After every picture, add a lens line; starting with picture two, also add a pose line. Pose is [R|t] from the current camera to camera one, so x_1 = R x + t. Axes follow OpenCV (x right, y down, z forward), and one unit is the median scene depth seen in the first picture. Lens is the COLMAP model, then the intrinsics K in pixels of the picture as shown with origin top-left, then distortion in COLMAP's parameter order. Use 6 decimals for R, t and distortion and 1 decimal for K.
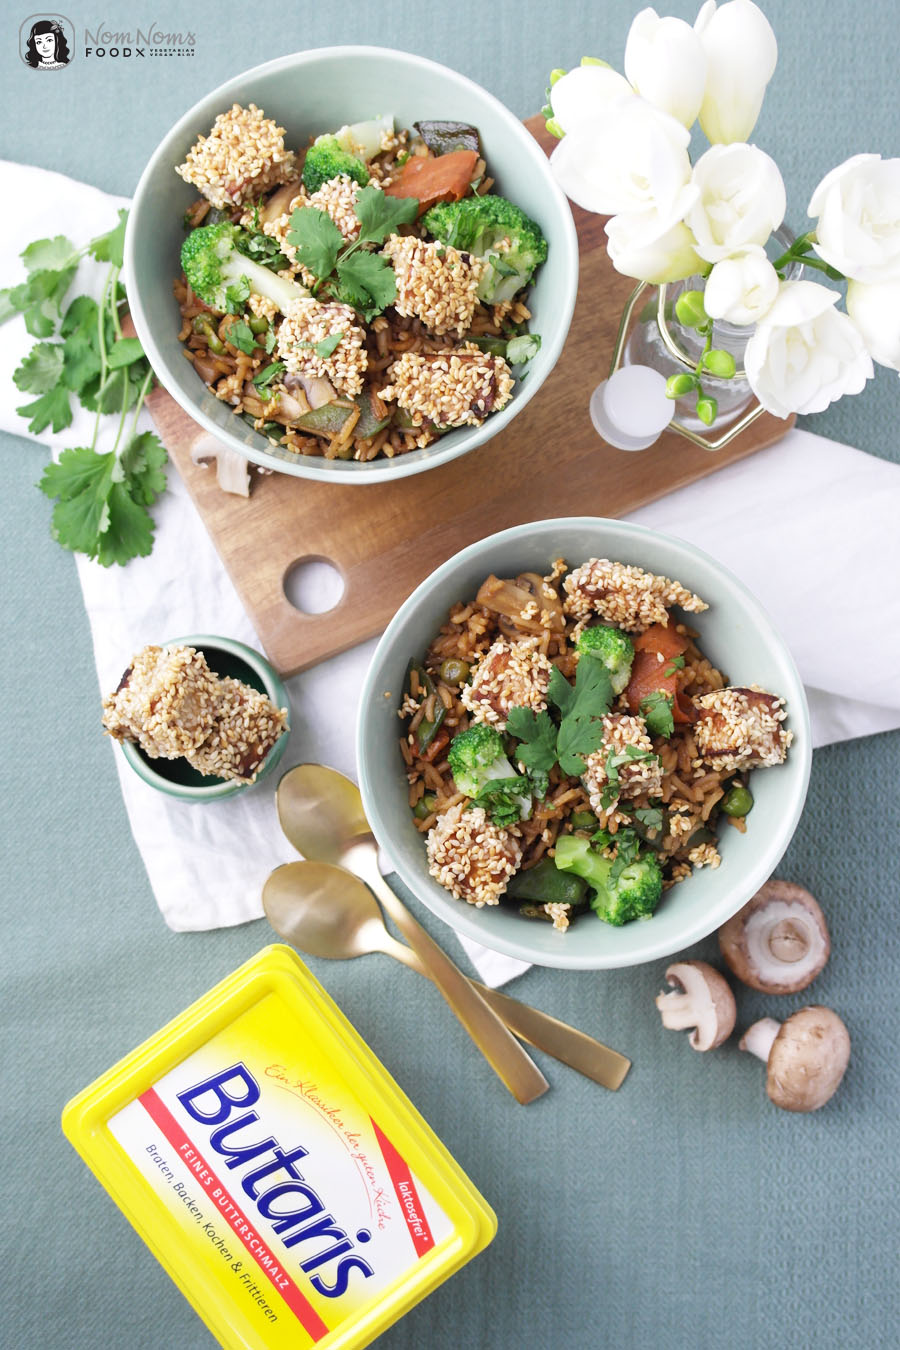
lens RADIAL K [[1455.0, 0, 450.0], [0, 1455.0, 675.0], [0, 0, 1]] dist [-0.011020, 0.009420]
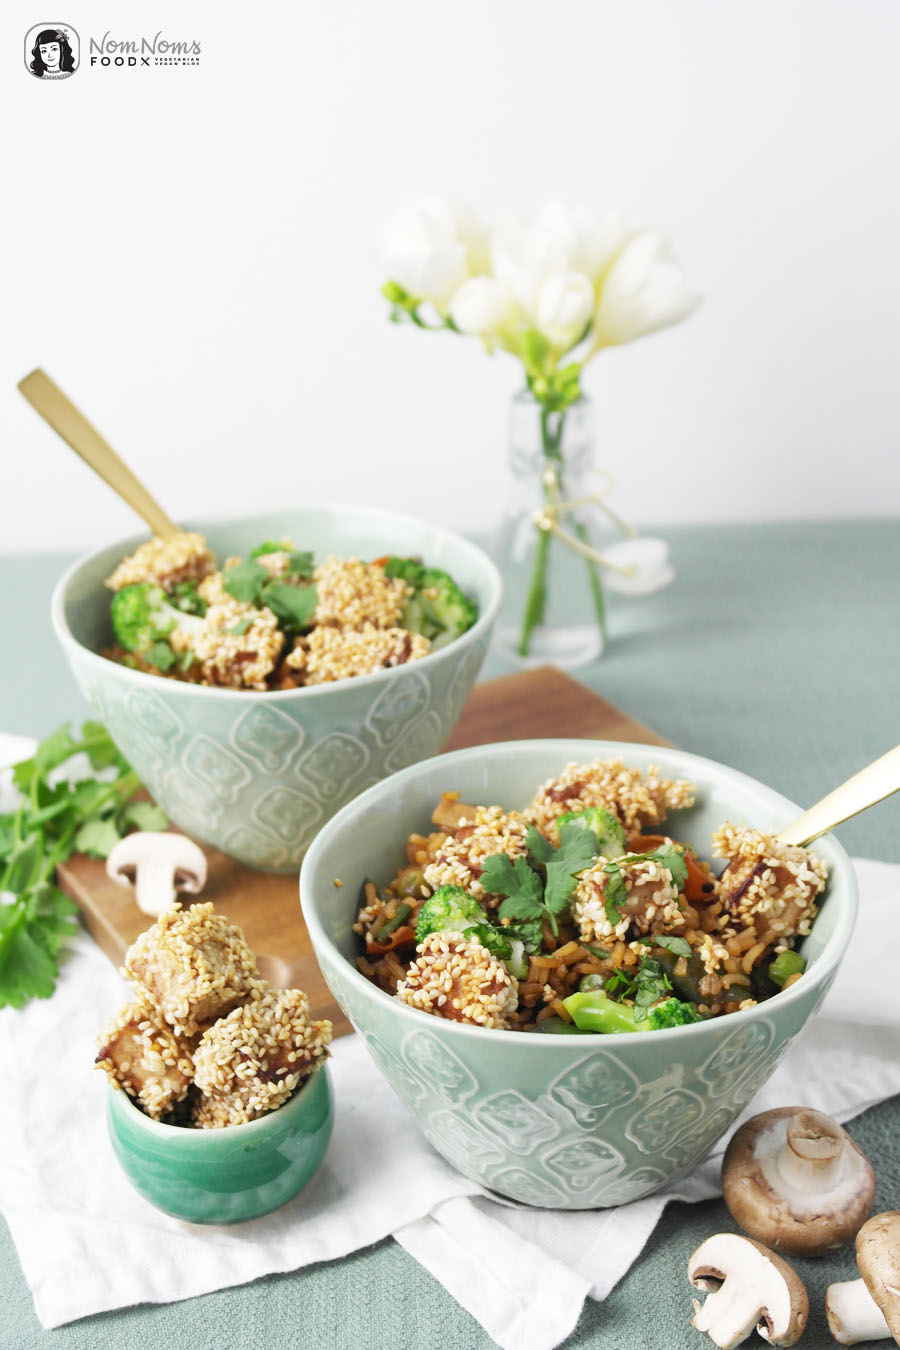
lens RADIAL K [[2045.9, 0, 450.0], [0, 2045.9, 675.0], [0, 0, 1]] dist [0.020067, 0.028030]
pose [[0.995879, -0.077518, 0.047080, -0.025145], [0.082928, 0.568120, -0.818757, 0.916412], [0.036721, 0.819287, 0.572207, 0.231384]]
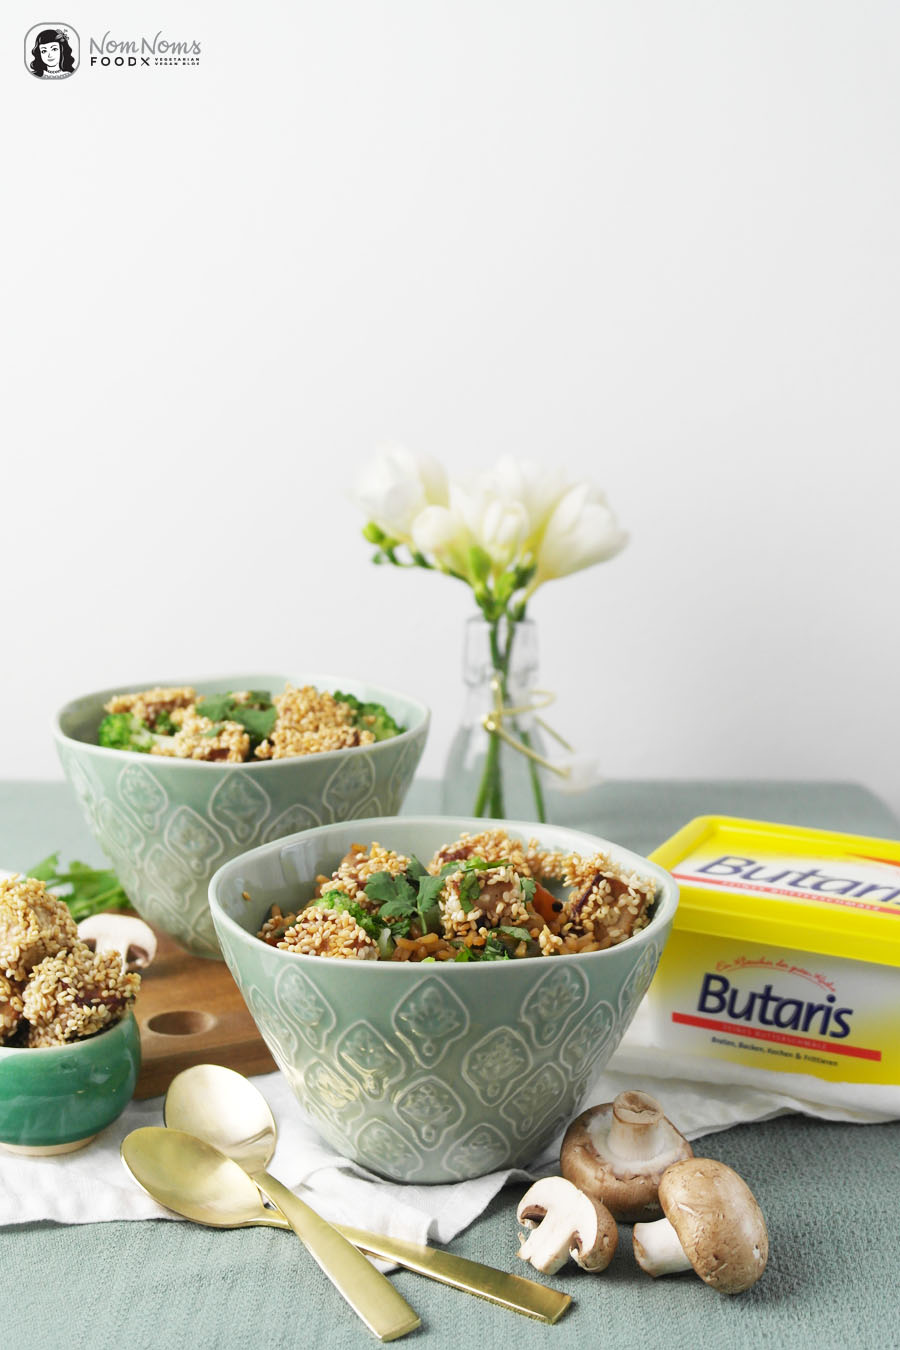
lens RADIAL K [[2045.9, 0, 450.0], [0, 2045.9, 675.0], [0, 0, 1]] dist [0.020067, 0.028030]
pose [[0.999272, -0.036774, 0.010194, 0.087197], [0.022374, 0.348179, -0.937161, 1.272334], [0.030914, 0.936707, 0.348748, 0.378873]]
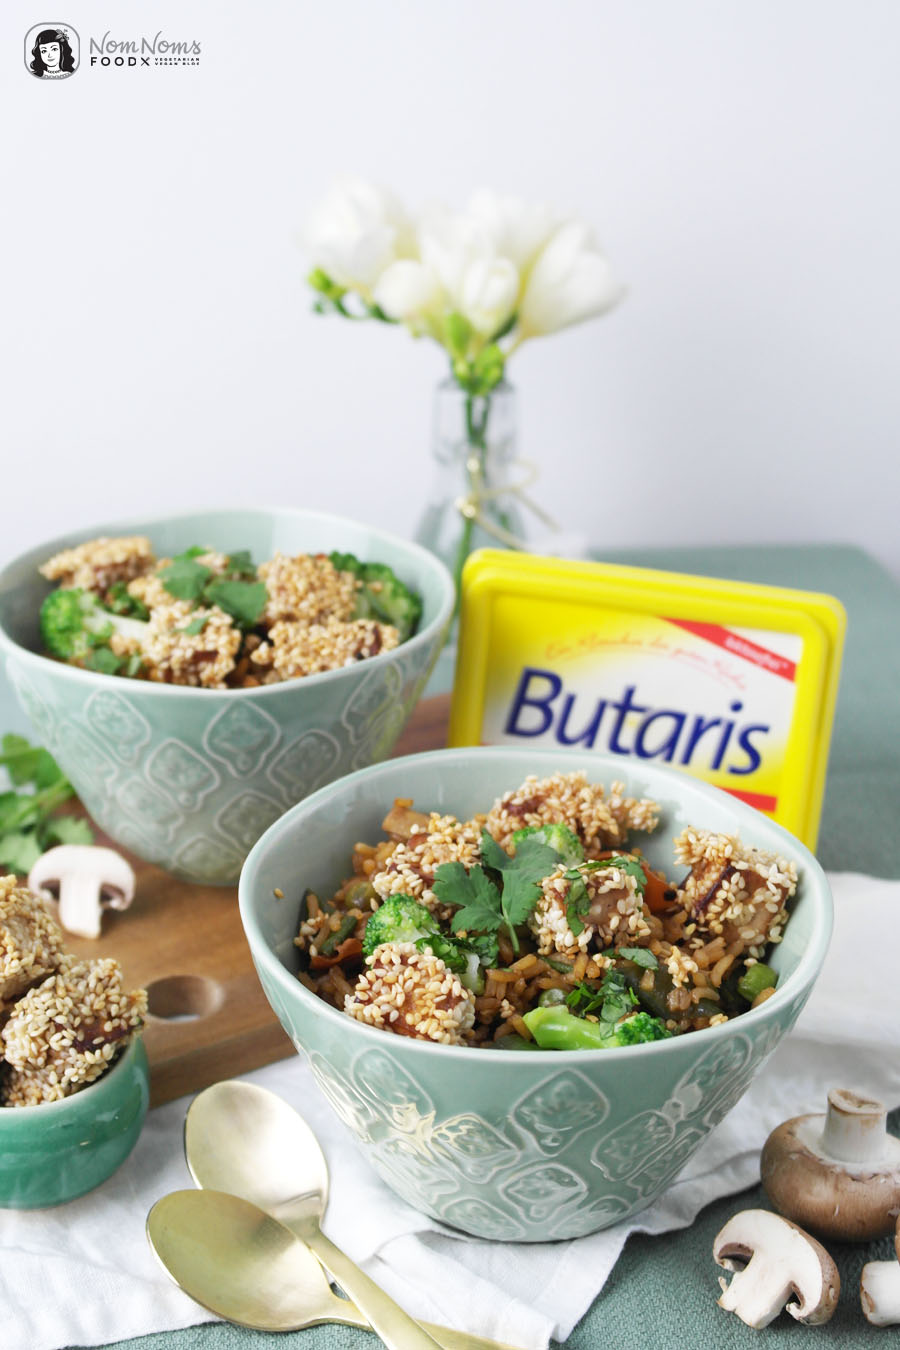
lens RADIAL K [[1970.7, 0, 450.0], [0, 1970.7, 675.0], [0, 0, 1]] dist [0.018447, -0.042597]
pose [[0.992809, -0.071716, 0.095854, -0.044920], [0.119497, 0.545660, -0.829443, 0.841697], [0.007181, 0.834932, 0.550306, 0.319862]]
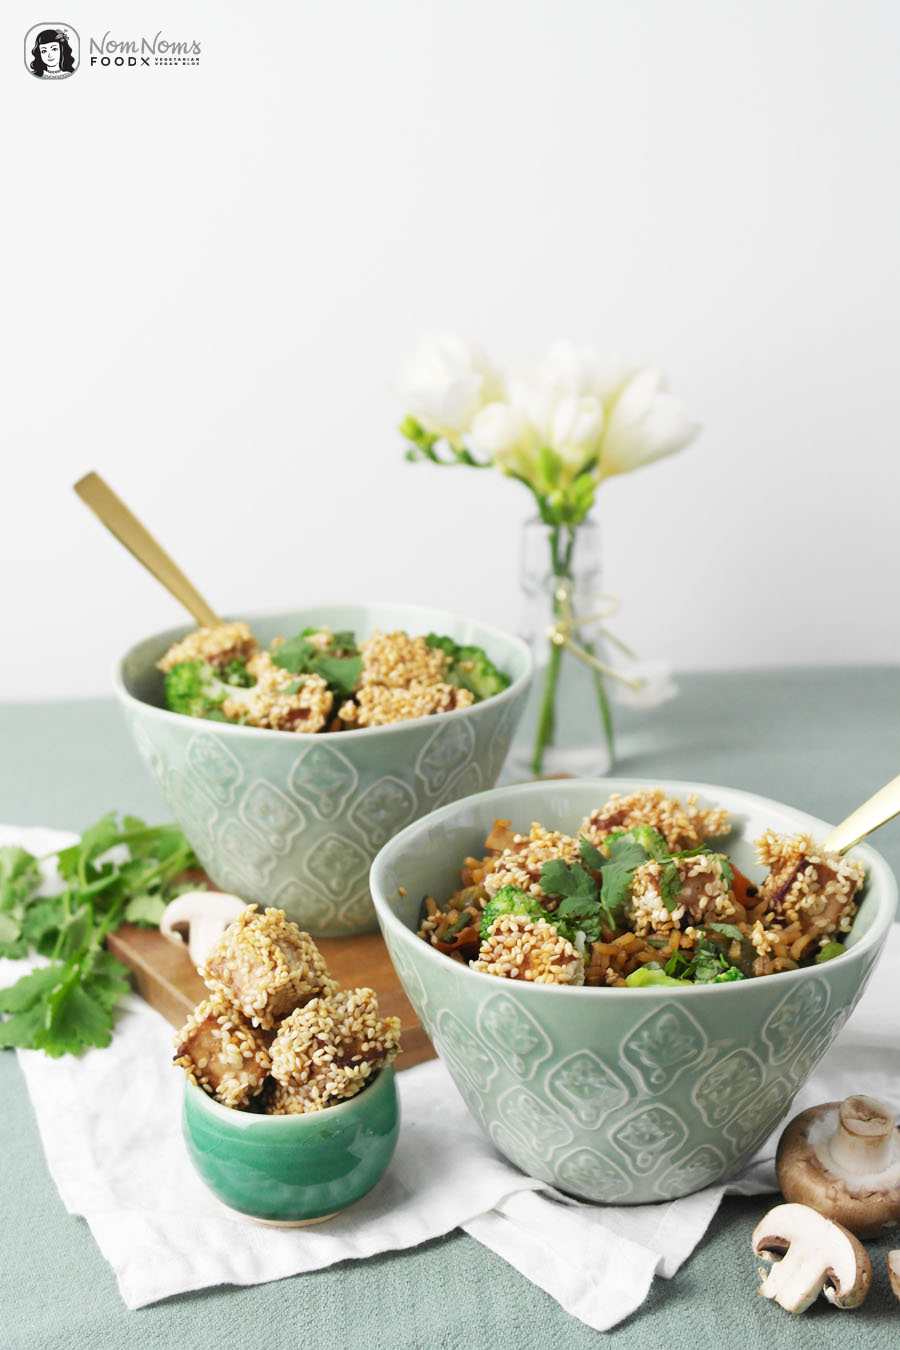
lens RADIAL K [[2045.9, 0, 450.0], [0, 2045.9, 675.0], [0, 0, 1]] dist [0.020067, 0.028030]
pose [[0.992820, -0.076708, 0.091784, -0.118479], [0.116172, 0.435481, -0.892670, 1.068935], [0.028504, 0.896924, 0.441265, 0.336383]]
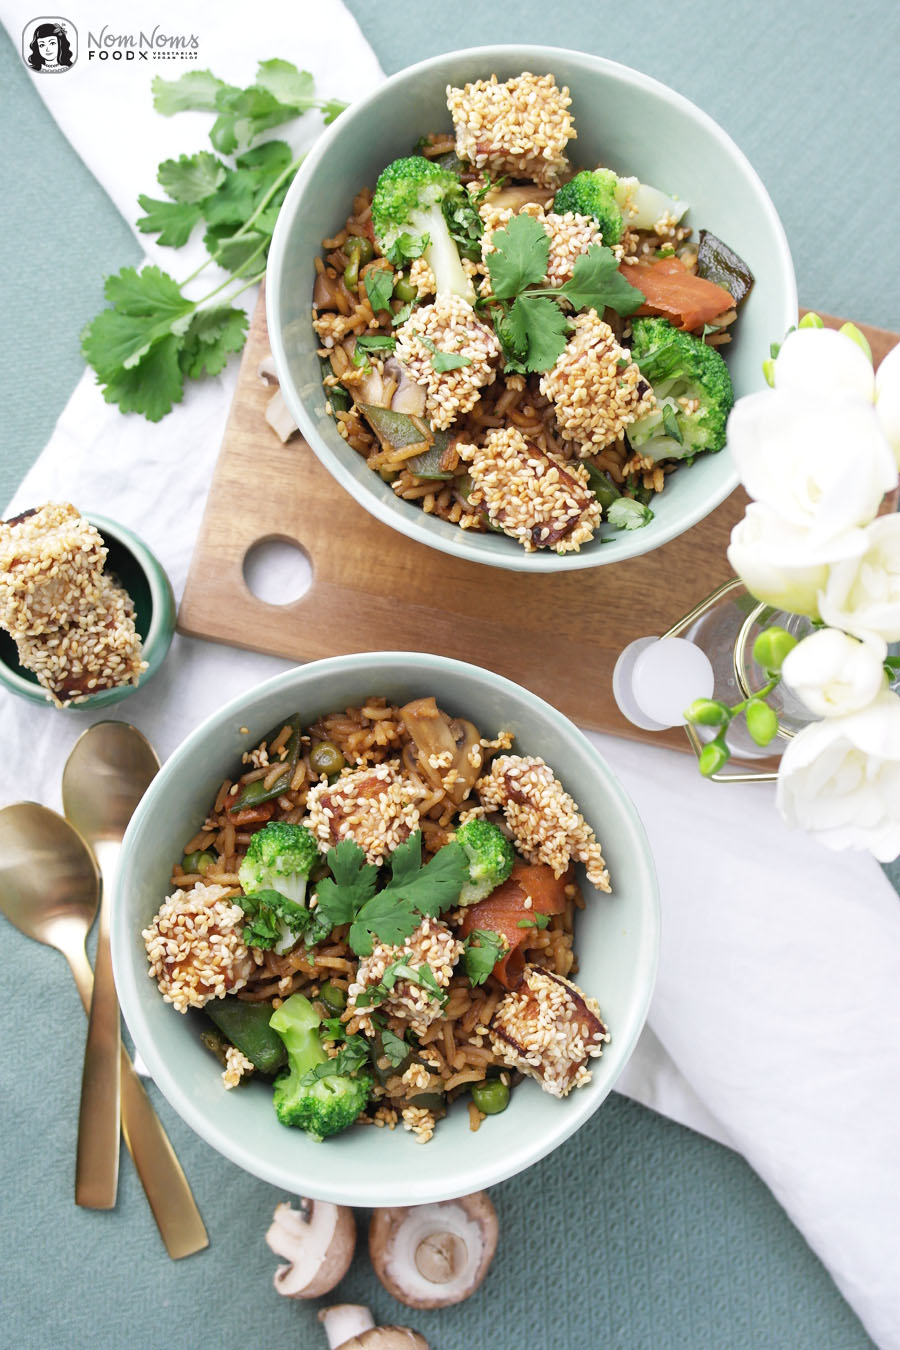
lens RADIAL K [[1455.0, 0, 450.0], [0, 1455.0, 675.0], [0, 0, 1]] dist [-0.011020, 0.009420]
pose [[0.774629, 0.632392, -0.005412, 0.032583], [-0.632245, 0.774193, -0.029865, -0.060737], [-0.014697, 0.026556, 0.999539, 0.166980]]
